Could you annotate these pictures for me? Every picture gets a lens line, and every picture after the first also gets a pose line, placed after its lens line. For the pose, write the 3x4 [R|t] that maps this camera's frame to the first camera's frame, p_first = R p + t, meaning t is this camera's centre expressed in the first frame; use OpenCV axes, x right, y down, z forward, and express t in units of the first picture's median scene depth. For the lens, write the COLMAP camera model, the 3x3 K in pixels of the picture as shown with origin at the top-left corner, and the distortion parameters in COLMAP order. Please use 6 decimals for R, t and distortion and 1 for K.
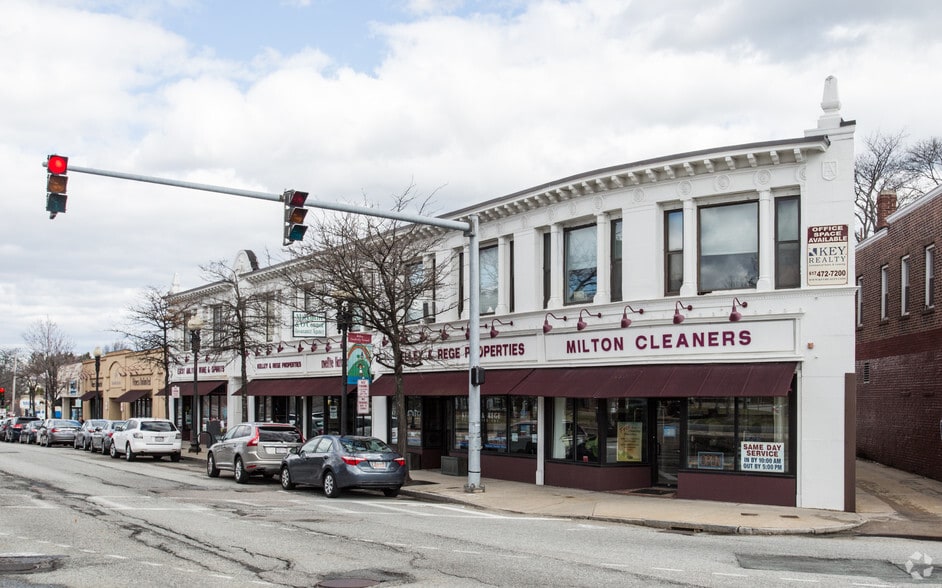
lens RADIAL K [[1365.3, 0, 464.0], [0, 1365.3, 300.2], [0, 0, 1]] dist [0.054311, 0.000000]
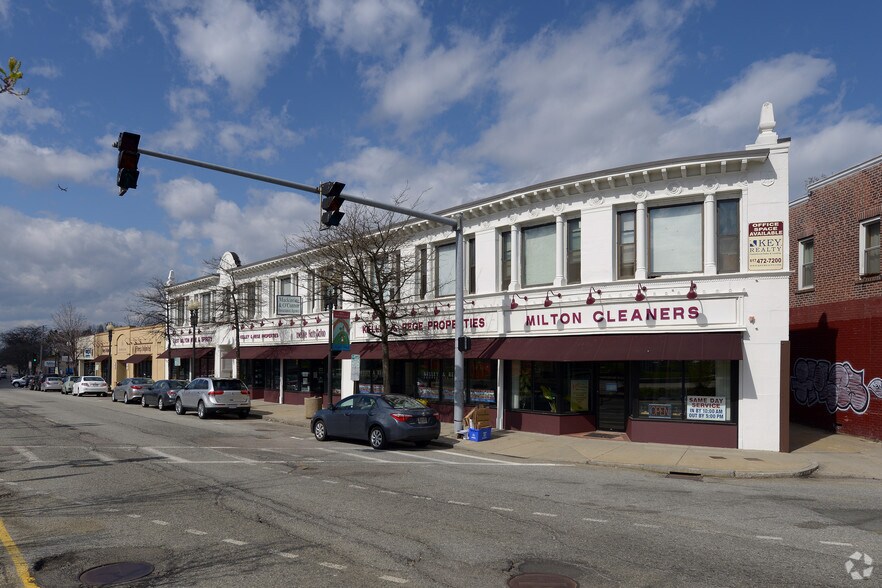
lens RADIAL K [[795.1, 0, 415.9], [0, 795.1, 316.5], [0, 0, 1]] dist [0.003802, -0.032291]
pose [[0.989853, 0.005246, 0.142000, -0.139497], [-0.007928, 0.999801, 0.018333, 0.018839], [-0.141876, -0.019272, 0.989697, 0.306854]]
